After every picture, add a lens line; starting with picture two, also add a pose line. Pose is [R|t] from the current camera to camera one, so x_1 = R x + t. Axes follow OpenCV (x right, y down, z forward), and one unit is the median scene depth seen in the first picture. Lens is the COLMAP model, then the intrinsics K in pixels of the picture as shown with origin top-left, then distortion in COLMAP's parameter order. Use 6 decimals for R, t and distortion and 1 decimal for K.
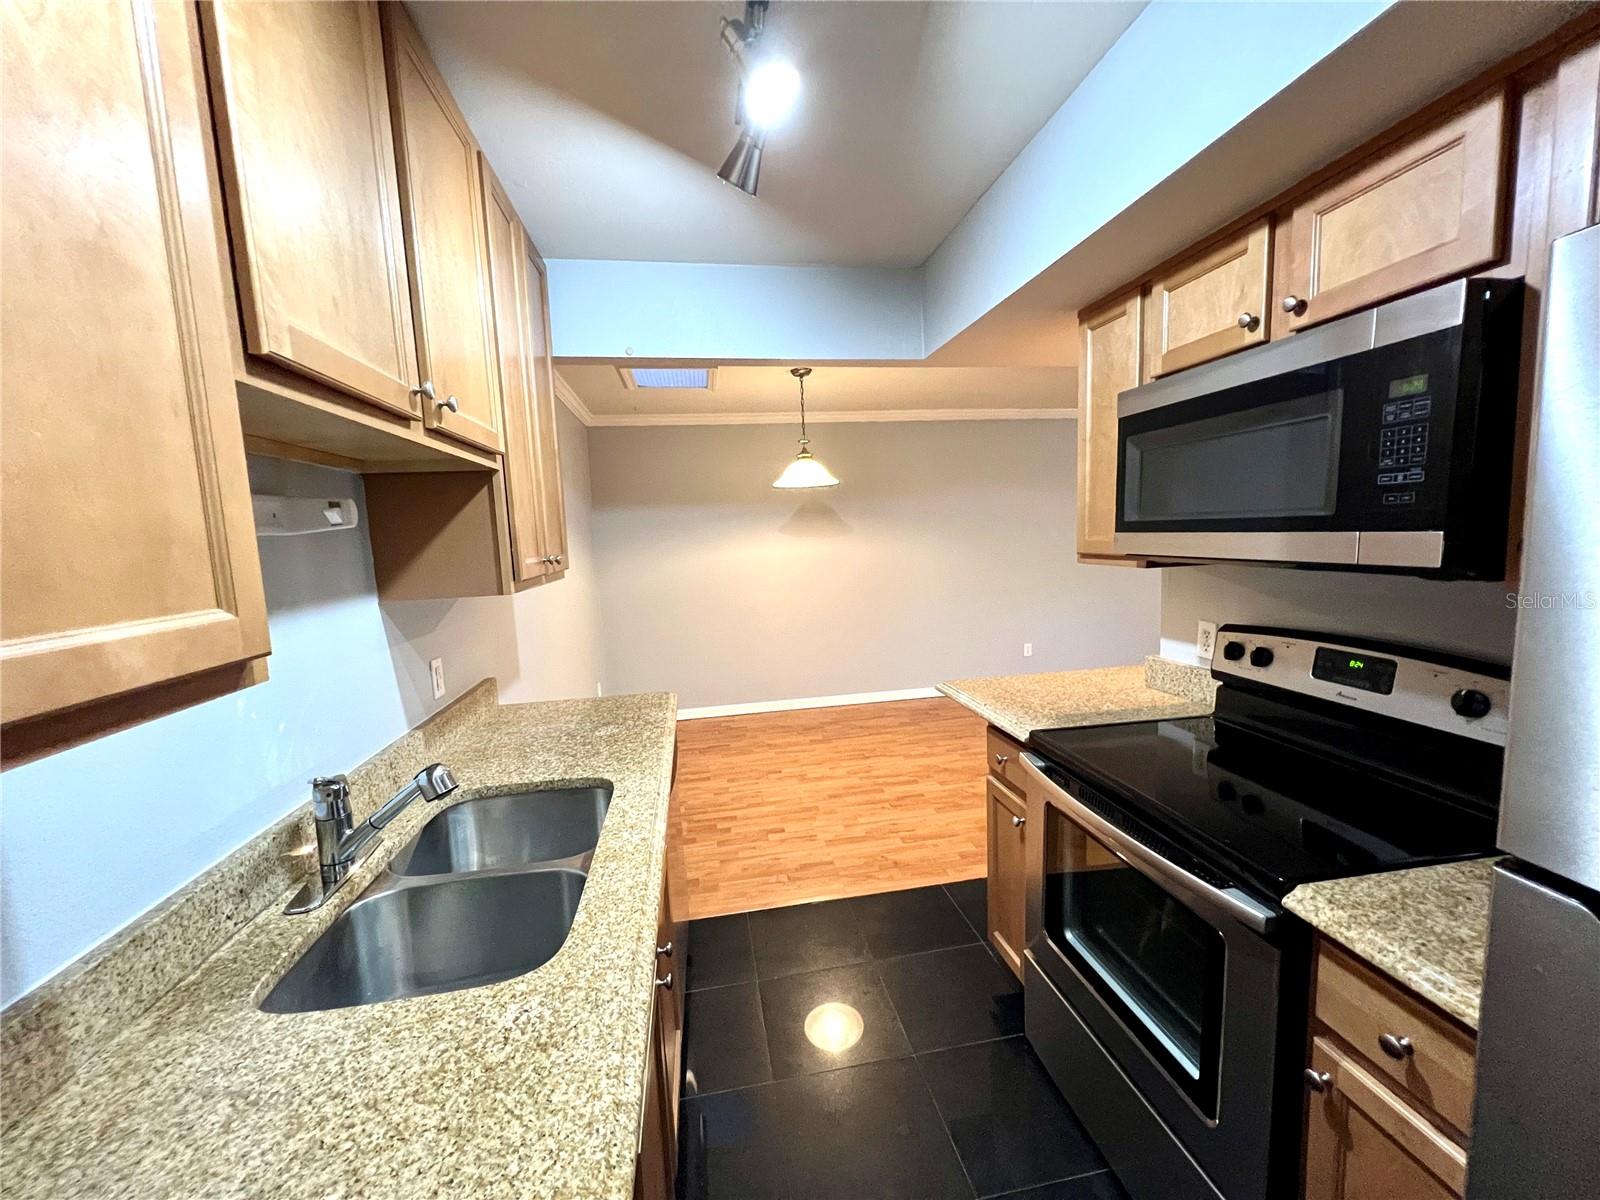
lens RADIAL K [[637.2, 0, 800.7], [0, 637.2, 602.1], [0, 0, 1]] dist [-0.000240, 0.000213]
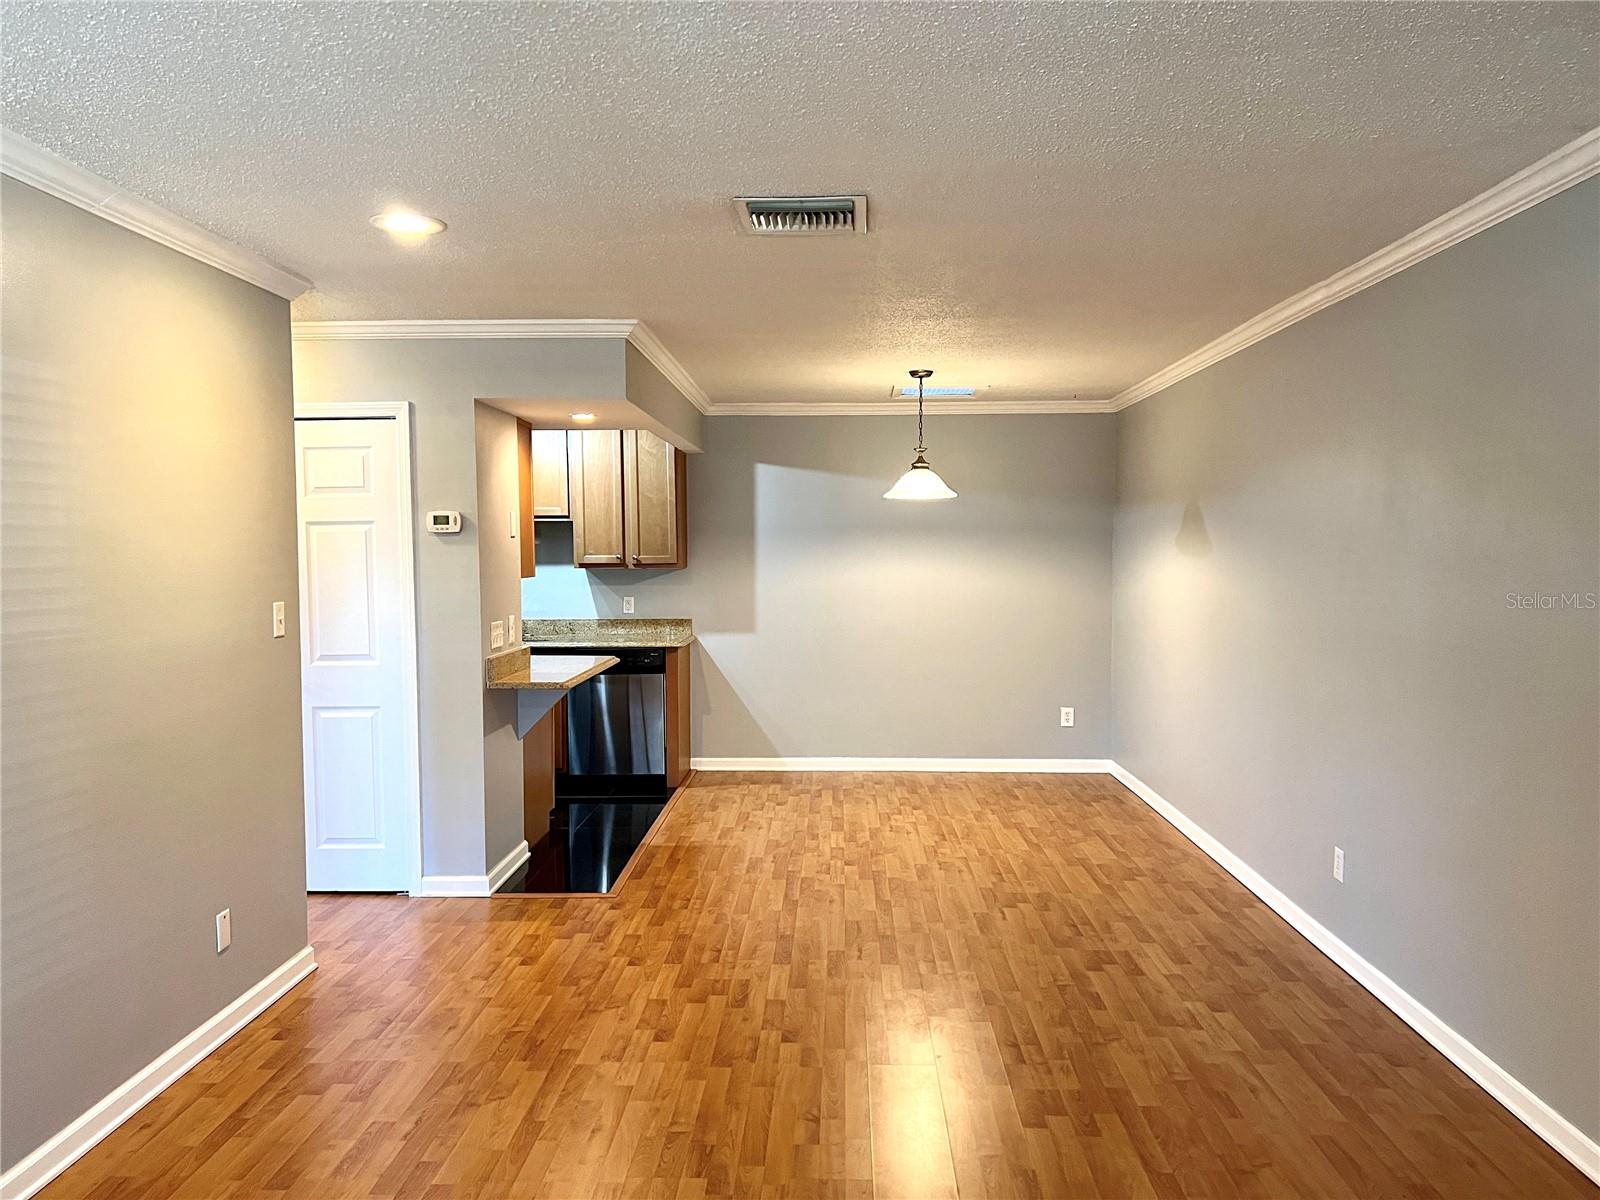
lens RADIAL K [[1192.0, 0, 794.1], [0, 1192.0, 612.8], [0, 0, 1]] dist [0.068859, -0.080302]
pose [[-0.210635, 0.095936, -0.972846, 1.741460], [-0.099039, 0.987958, 0.118870, -0.210930], [0.972535, 0.121388, -0.198597, 1.202077]]
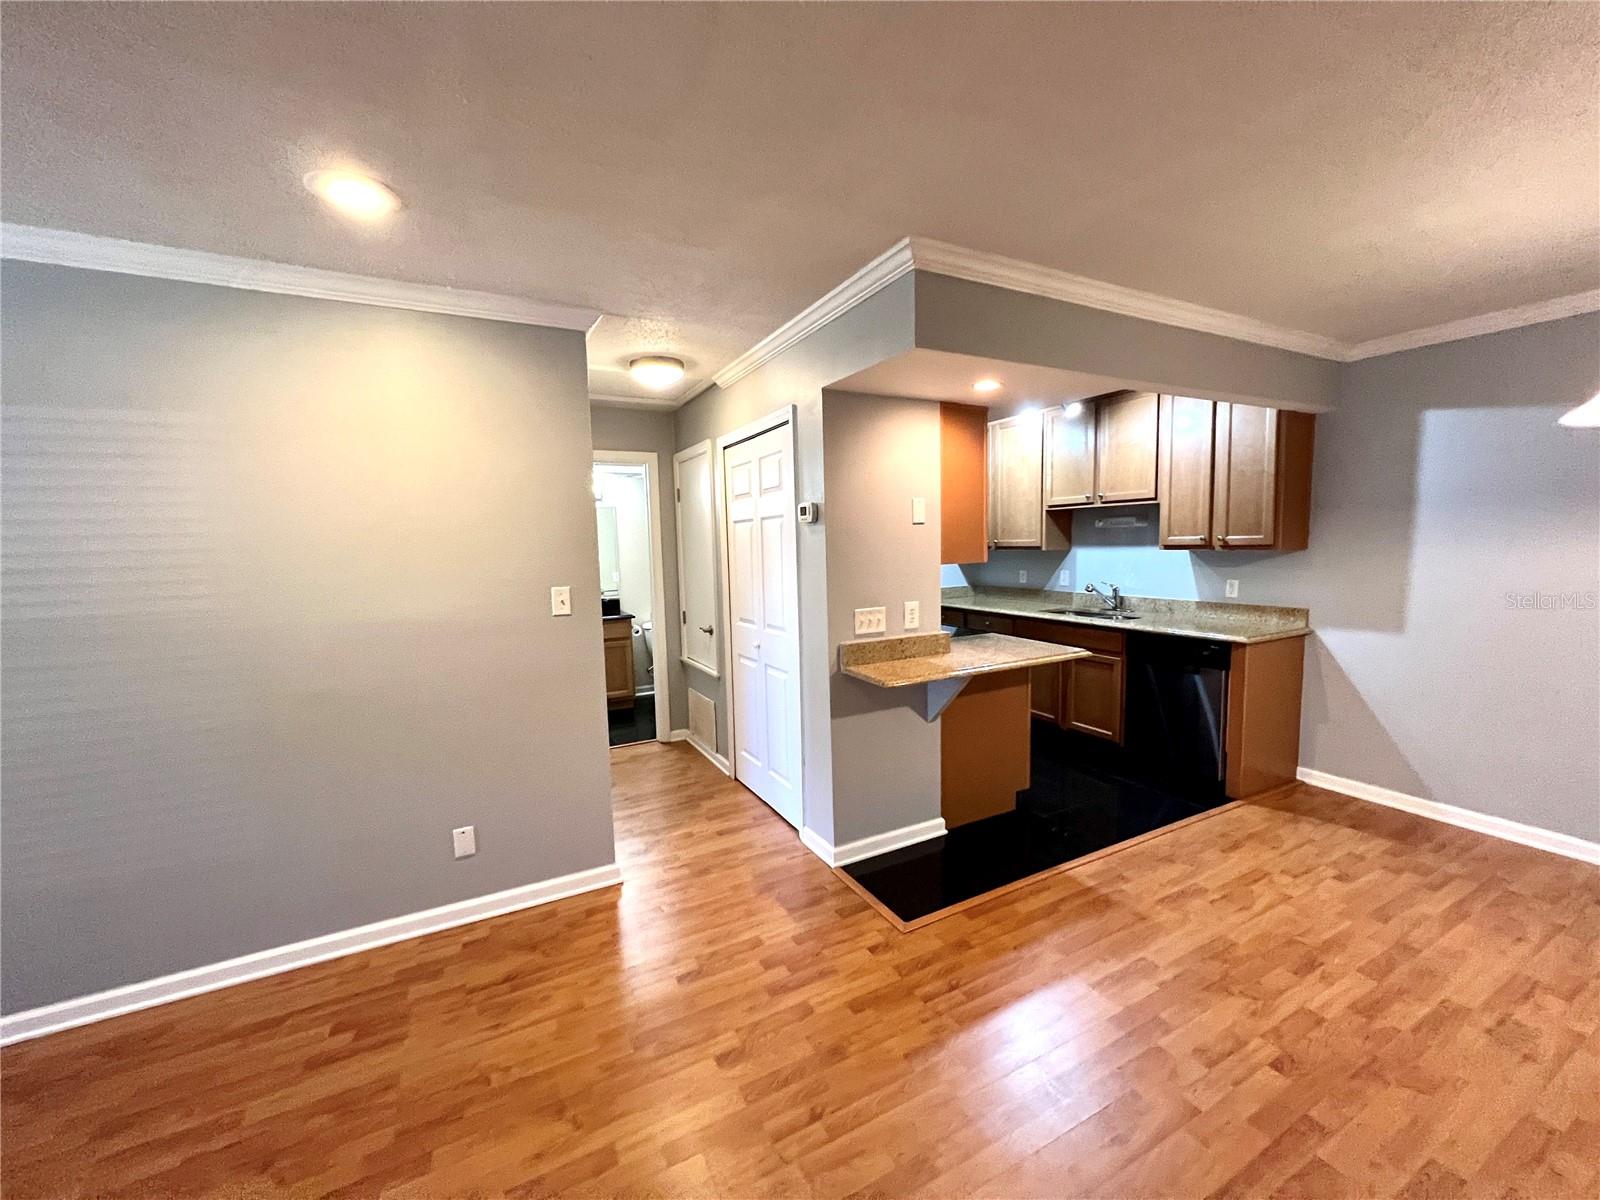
lens RADIAL K [[637.2, 0, 800.7], [0, 637.2, 602.1], [0, 0, 1]] dist [-0.000240, 0.000213]
pose [[-0.949956, 0.093374, -0.298101, 0.738914], [0.028018, 0.975903, 0.216397, -0.172701], [0.311124, 0.197216, -0.929682, 1.268338]]
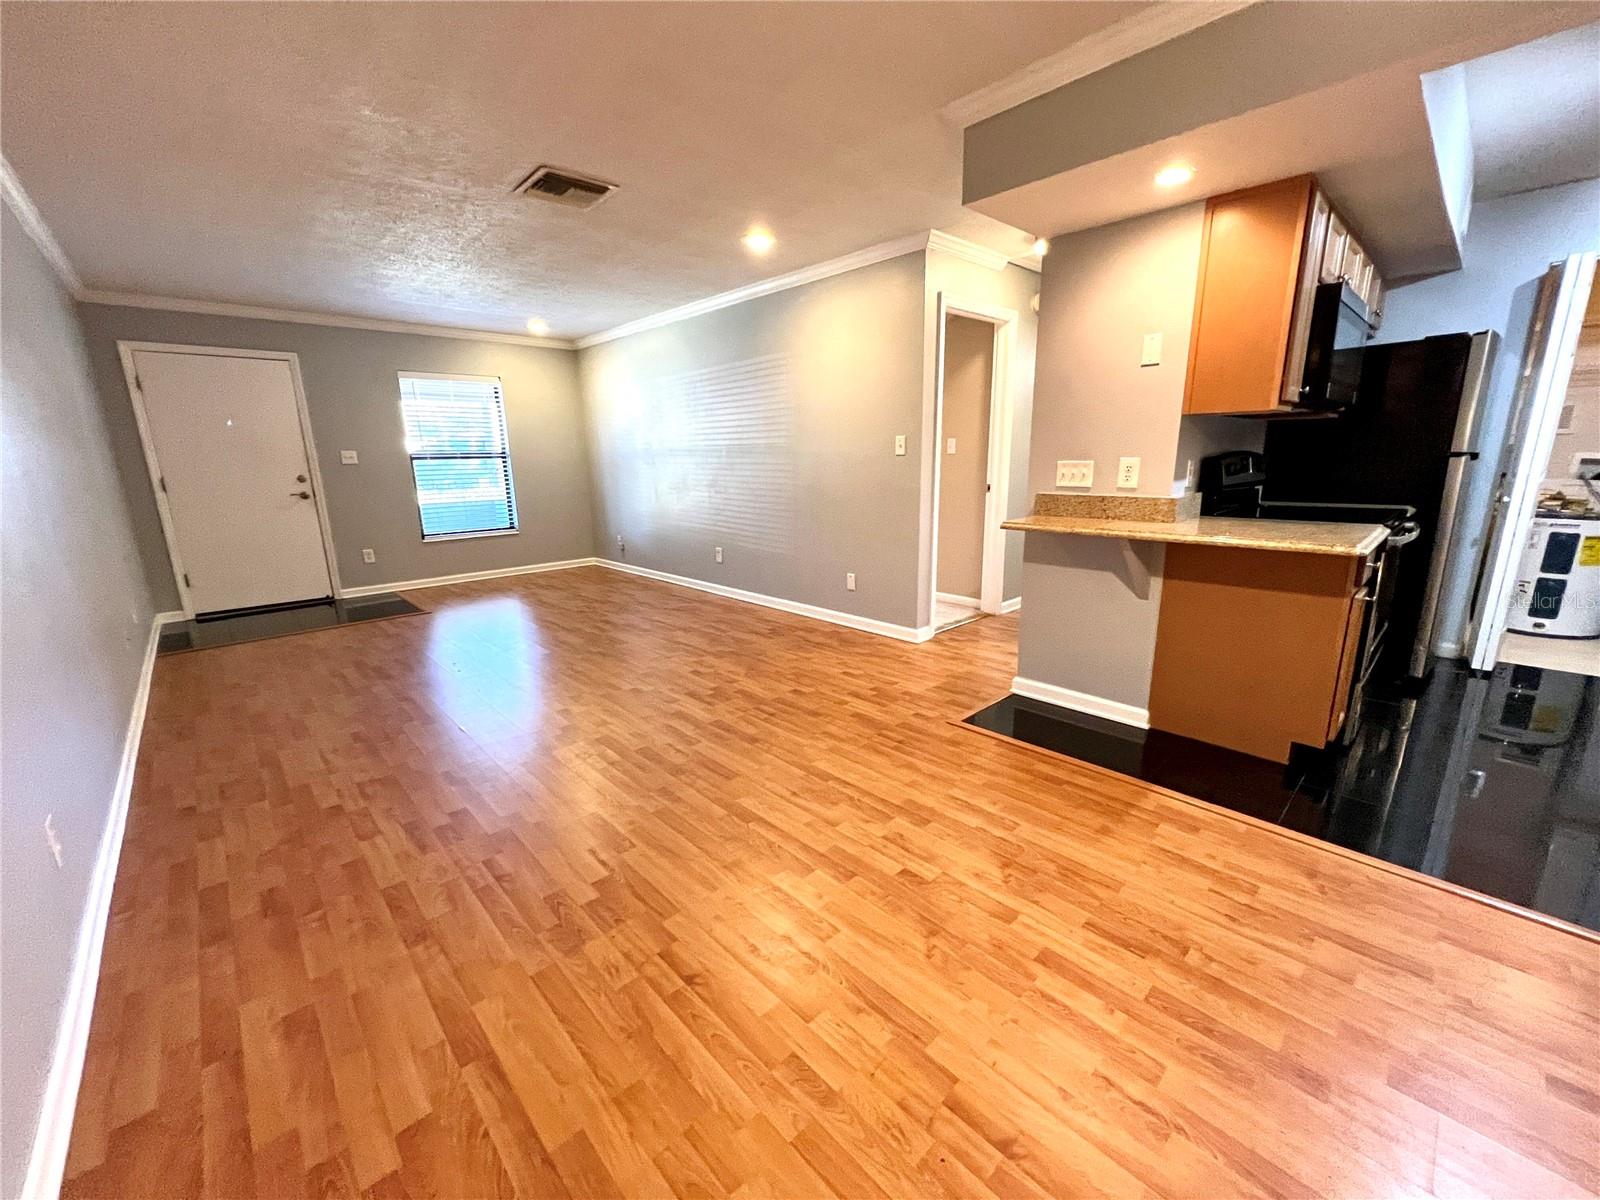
lens RADIAL K [[637.2, 0, 800.7], [0, 637.2, 602.1], [0, 0, 1]] dist [-0.000240, 0.000213]
pose [[-0.548606, -0.142078, 0.823921, -0.047469], [0.137446, 0.956722, 0.256497, -0.075075], [-0.824706, 0.253961, -0.505335, 1.280288]]
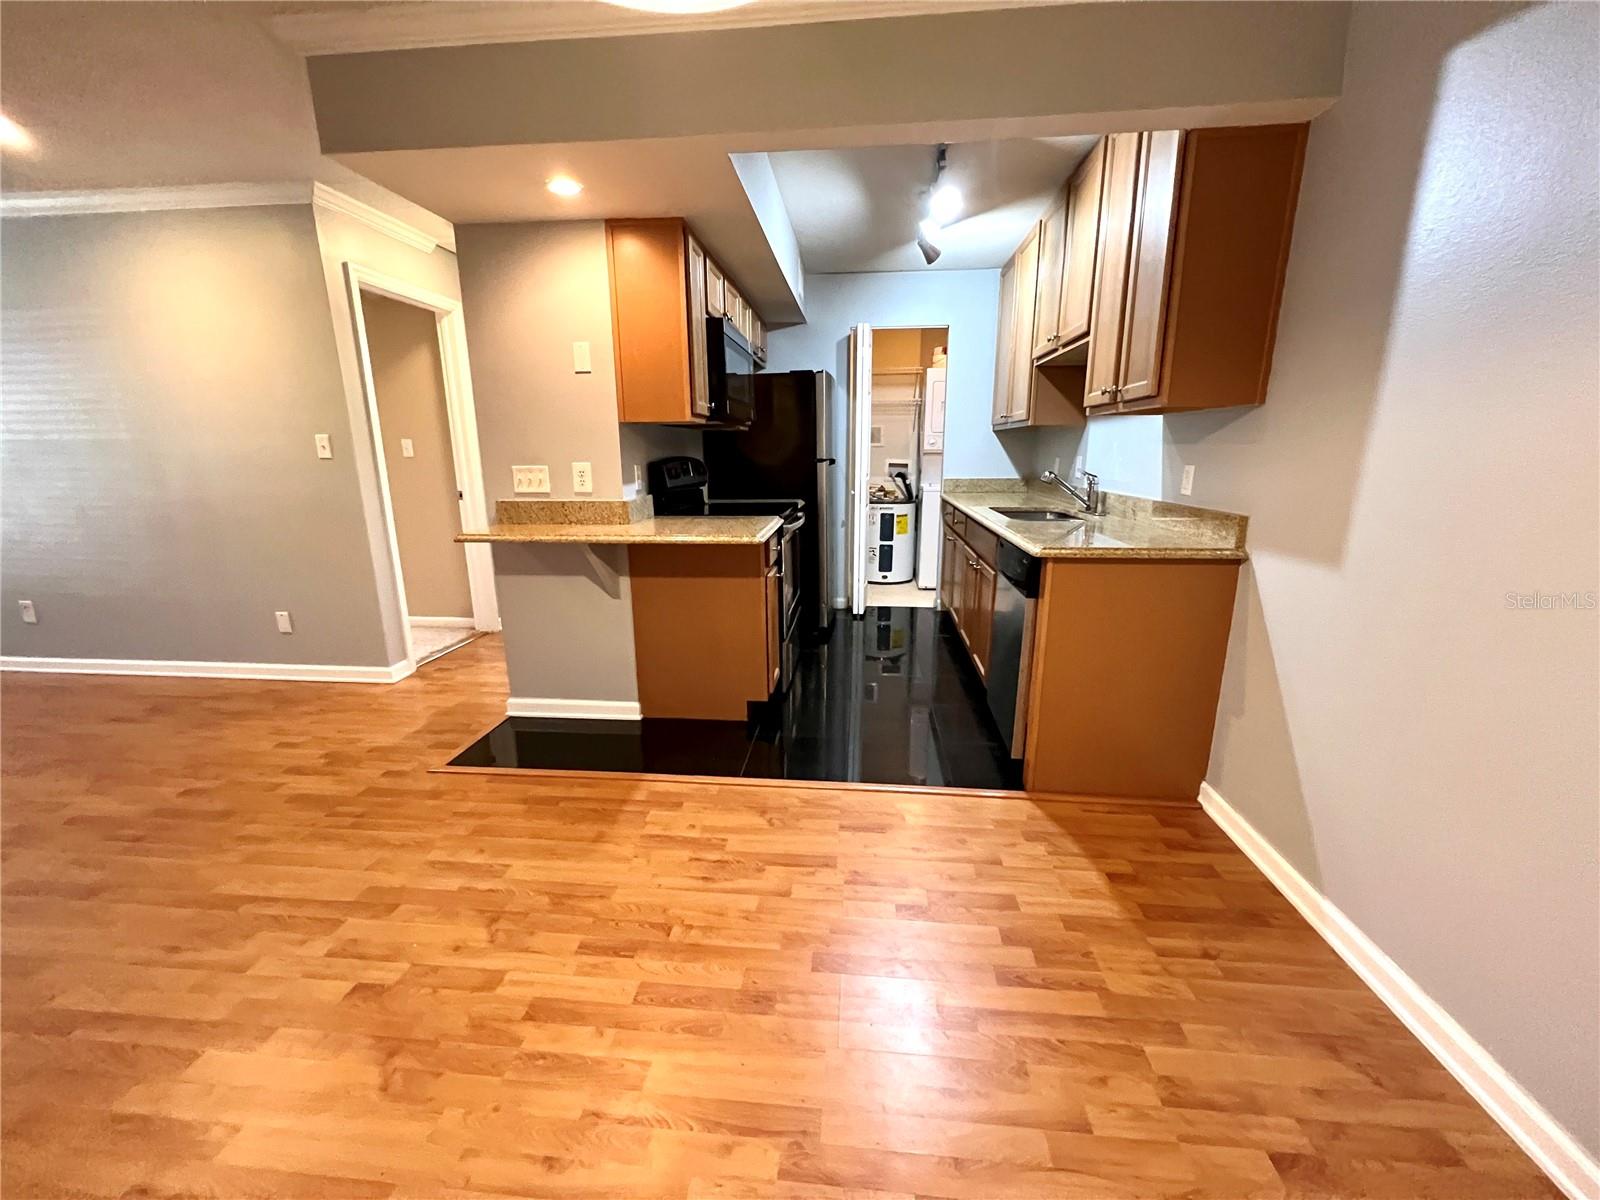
lens RADIAL K [[637.2, 0, 800.7], [0, 637.2, 602.1], [0, 0, 1]] dist [-0.000240, 0.000213]
pose [[-0.962577, -0.017450, 0.270448, -0.077715], [0.075659, 0.940945, 0.329998, -0.067037], [-0.260235, 0.338110, -0.904411, 1.216587]]
